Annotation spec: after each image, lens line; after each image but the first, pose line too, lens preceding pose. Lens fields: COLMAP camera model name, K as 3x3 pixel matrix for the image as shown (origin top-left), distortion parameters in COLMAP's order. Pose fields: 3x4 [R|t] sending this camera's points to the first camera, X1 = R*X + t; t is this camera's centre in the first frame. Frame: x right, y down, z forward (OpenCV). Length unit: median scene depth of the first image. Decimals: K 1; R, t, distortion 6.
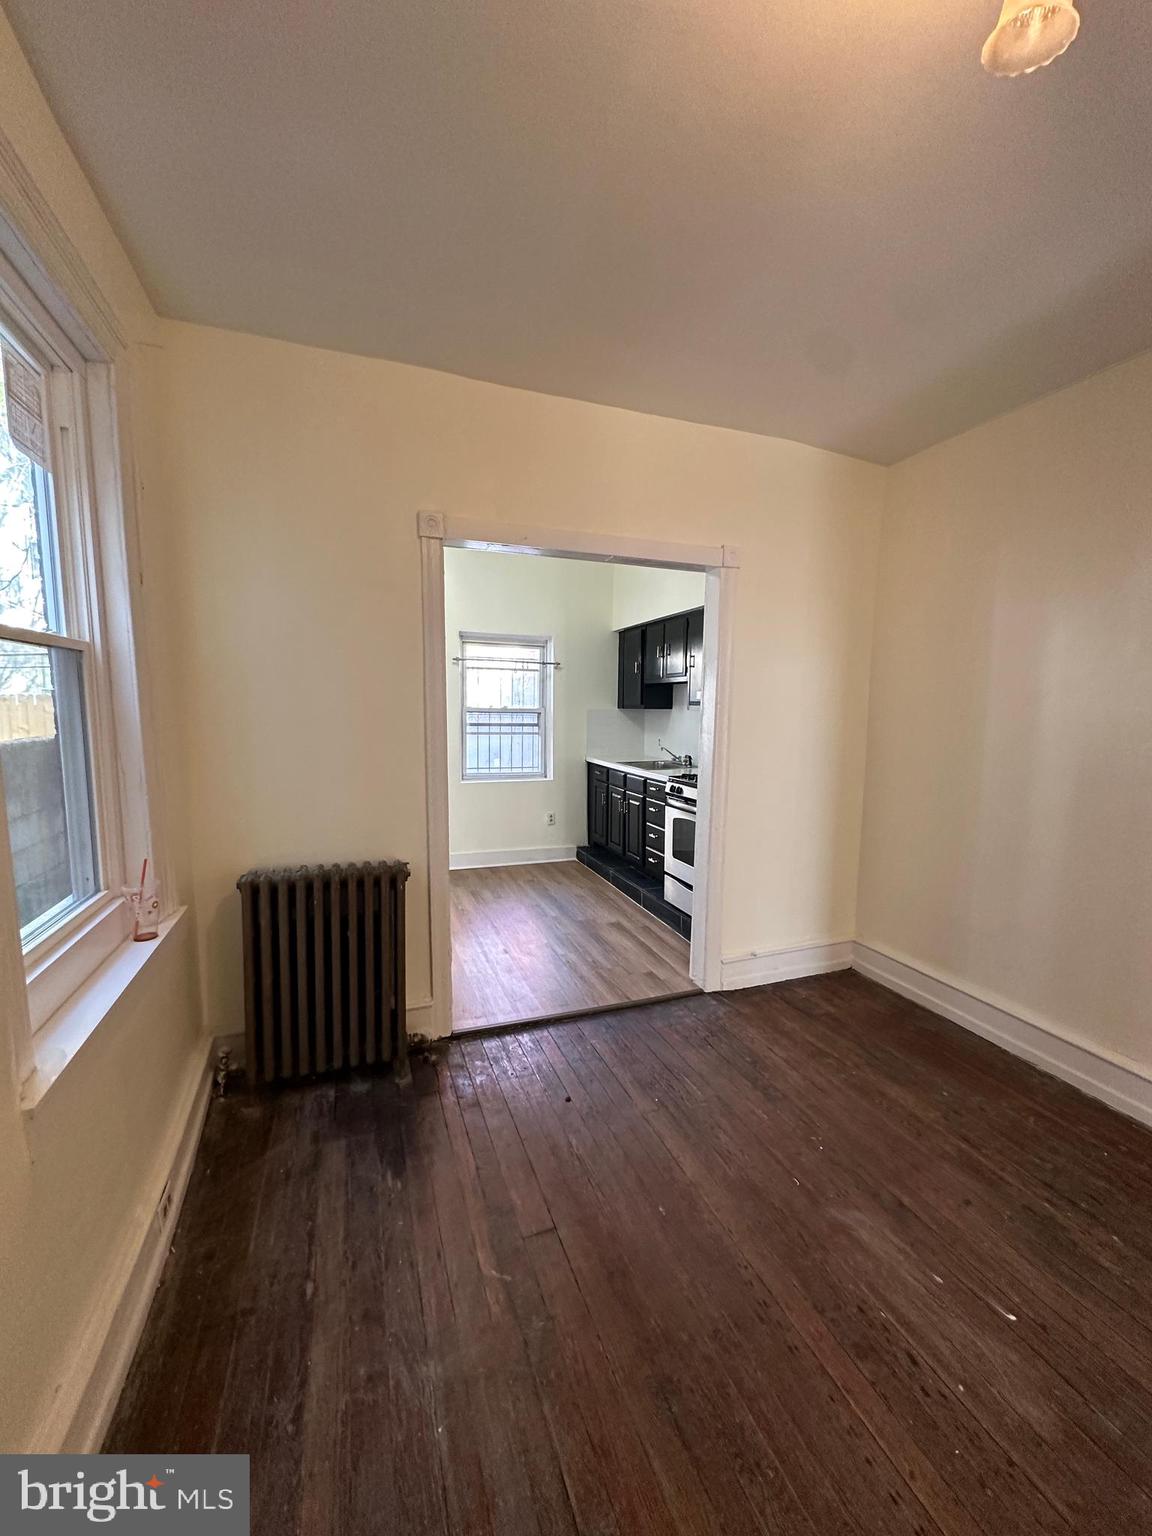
lens RADIAL K [[612.9, 0, 576.3], [0, 612.9, 773.5], [0, 0, 1]] dist [0.000374, -0.000689]
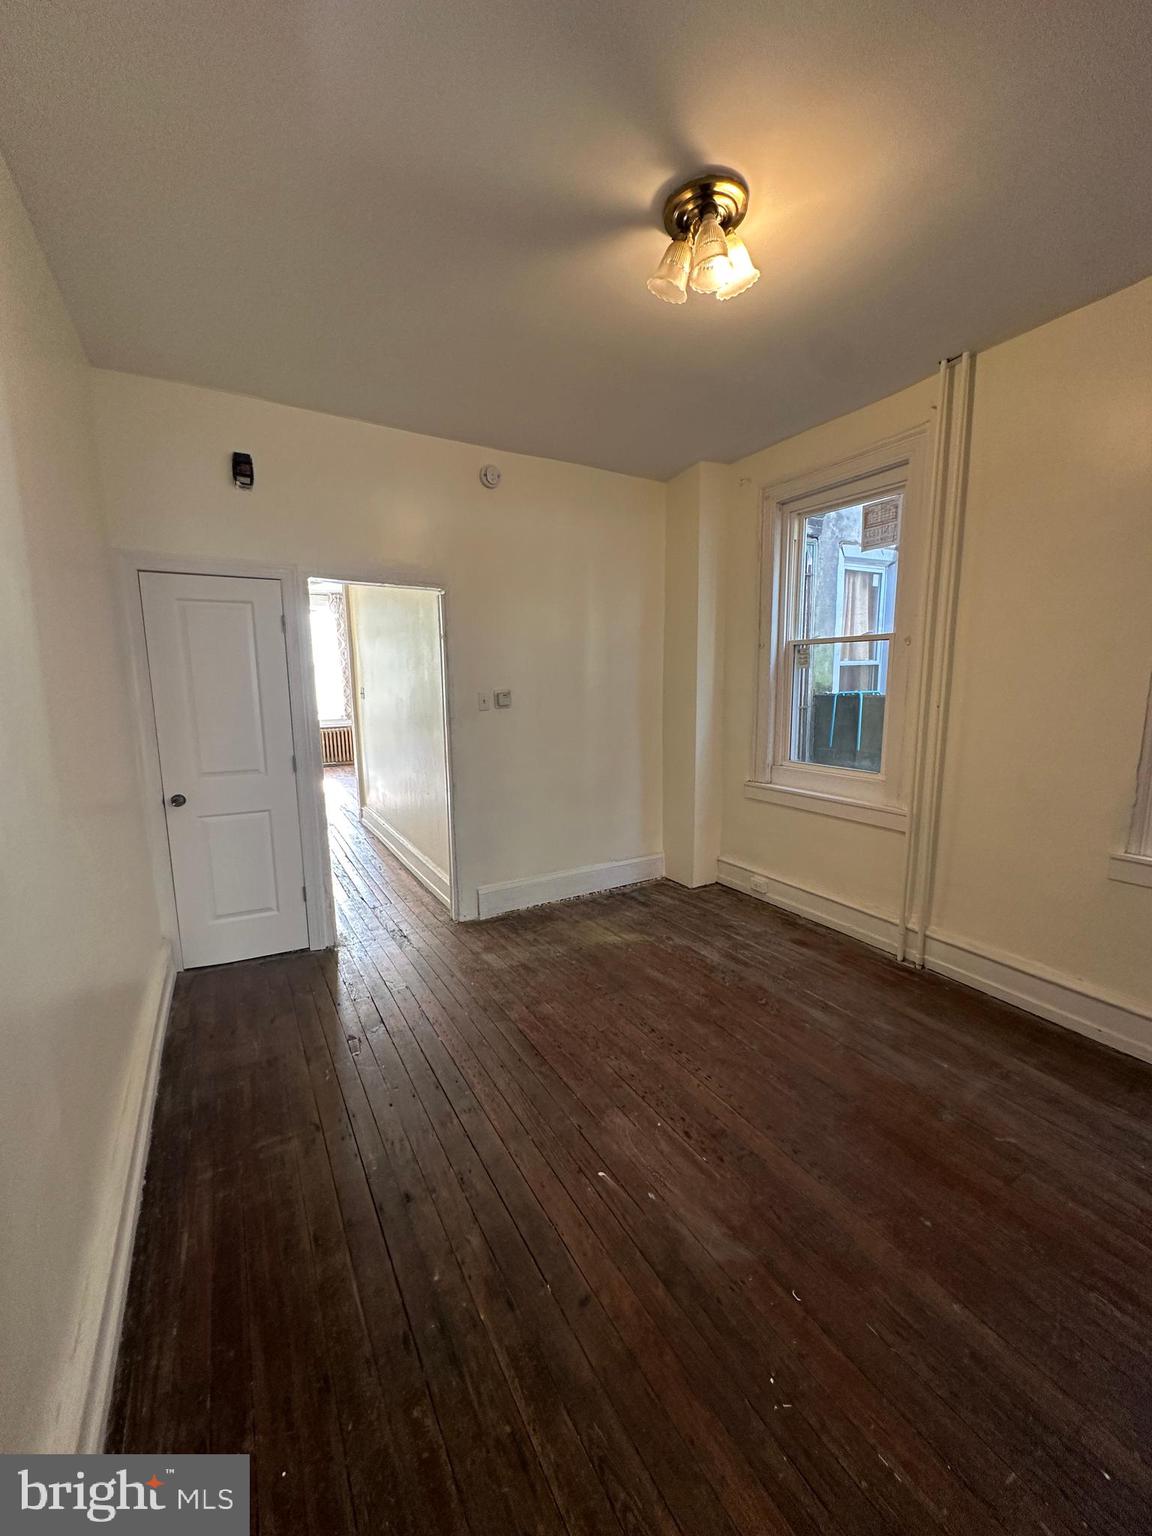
lens RADIAL K [[612.9, 0, 577.5], [0, 612.9, 770.9], [0, 0, 1]] dist [0.000374, -0.000689]
pose [[-0.985685, 0.024135, -0.166859, 0.509827], [-0.021251, 0.964020, 0.264978, -0.100543], [0.167251, 0.264731, -0.949708, 1.042889]]
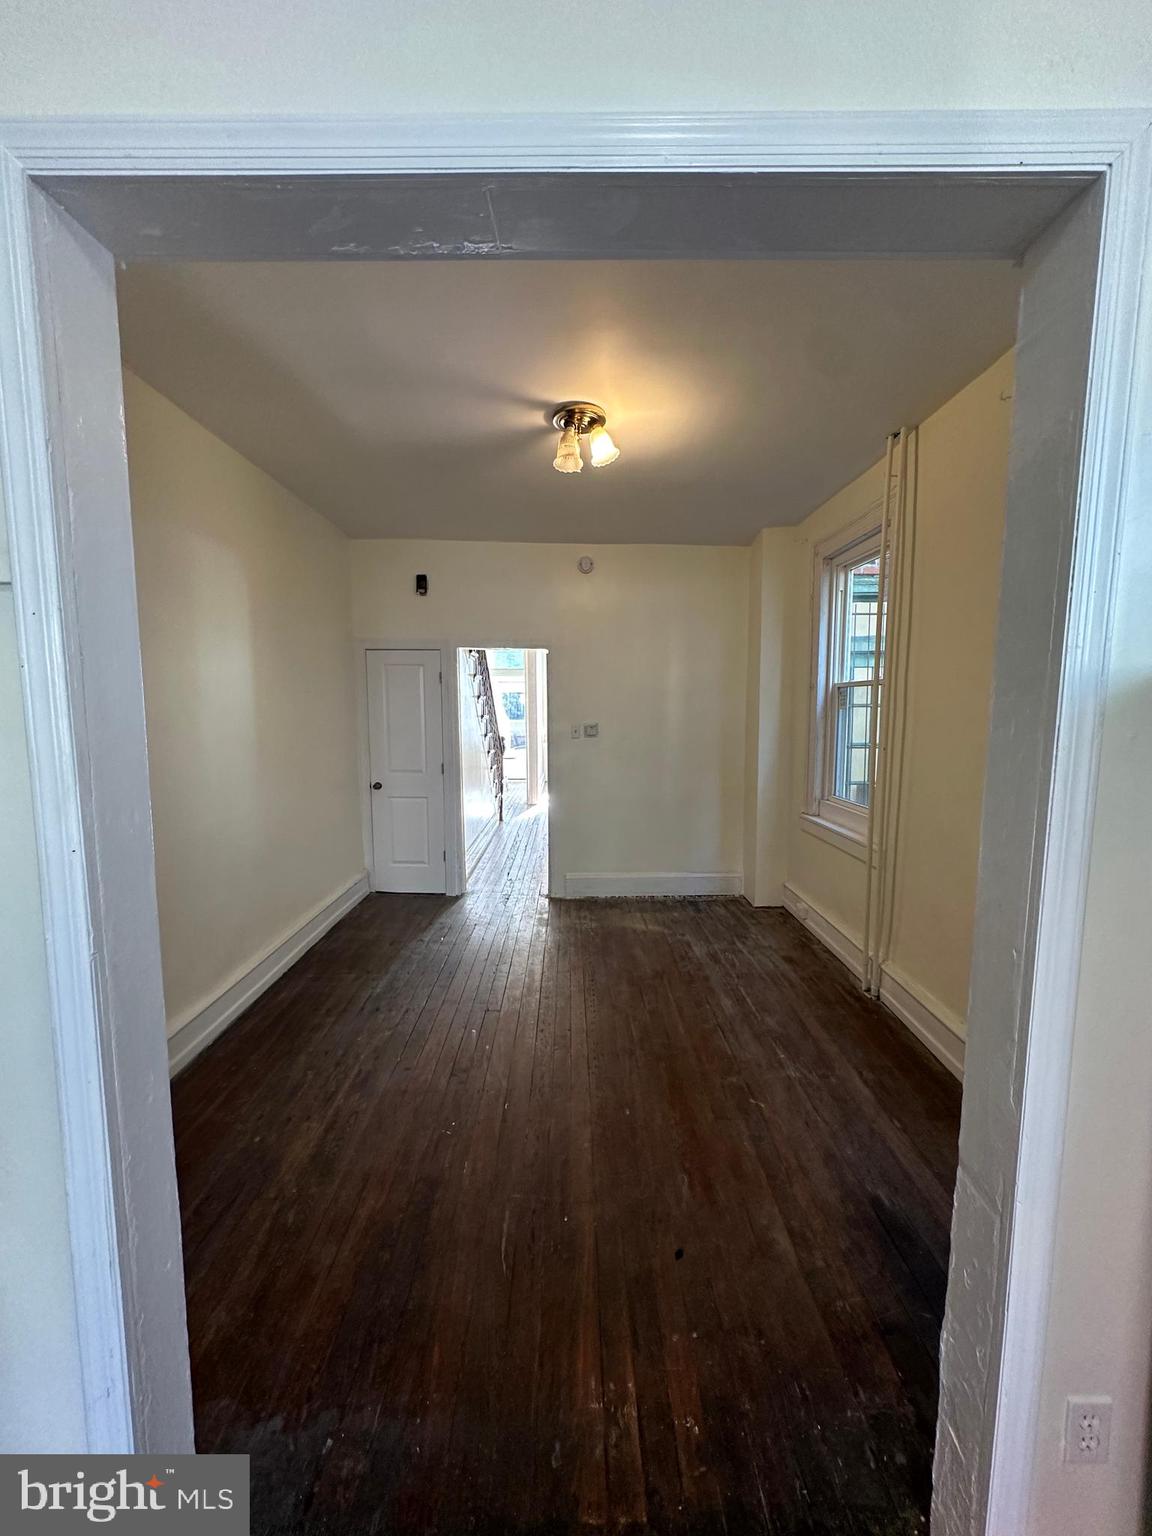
lens RADIAL K [[612.9, 0, 571.9], [0, 612.9, 770.8], [0, 0, 1]] dist [0.000374, -0.000689]
pose [[-0.940213, -0.046258, 0.337430, -0.094933], [0.030500, 0.975317, 0.218691, -0.161824], [-0.339217, 0.215908, -0.915596, 1.334398]]
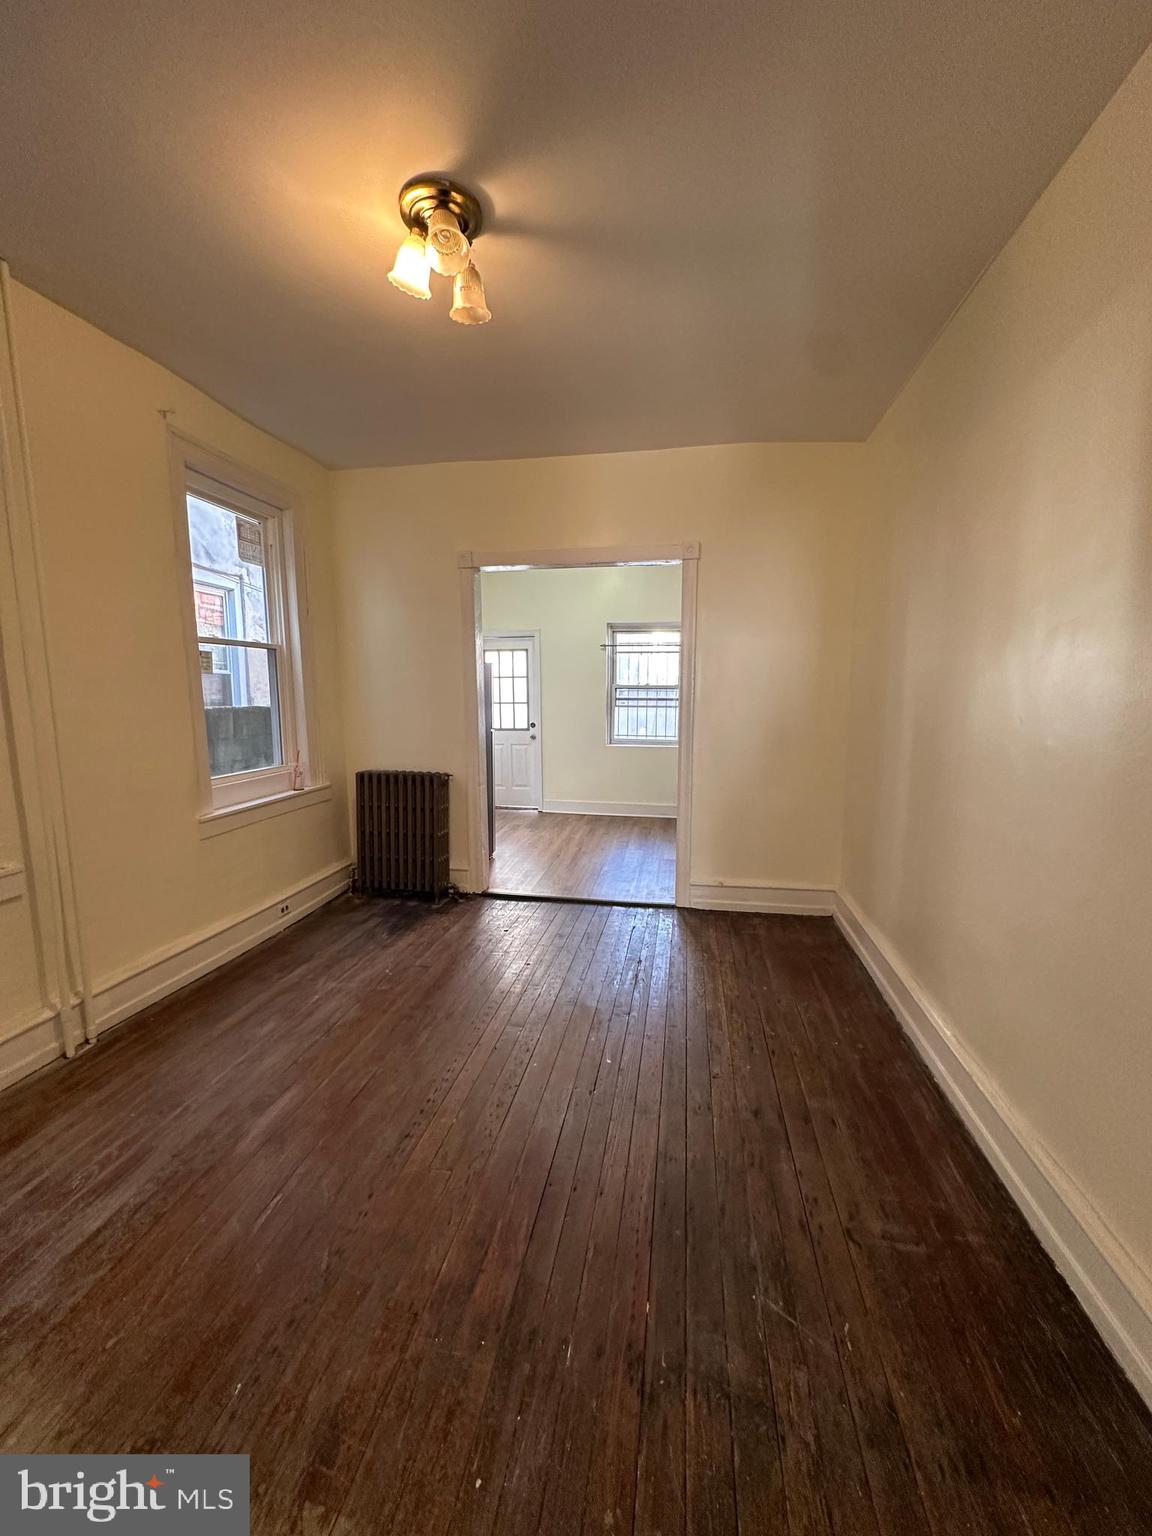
lens RADIAL K [[612.9, 0, 576.1], [0, 612.9, 770.7], [0, 0, 1]] dist [0.000374, -0.000689]
pose [[0.862560, 0.055337, -0.502919, 0.744622], [-0.048856, 0.998466, 0.026069, 0.071054], [0.503590, 0.002084, 0.863940, -0.197566]]
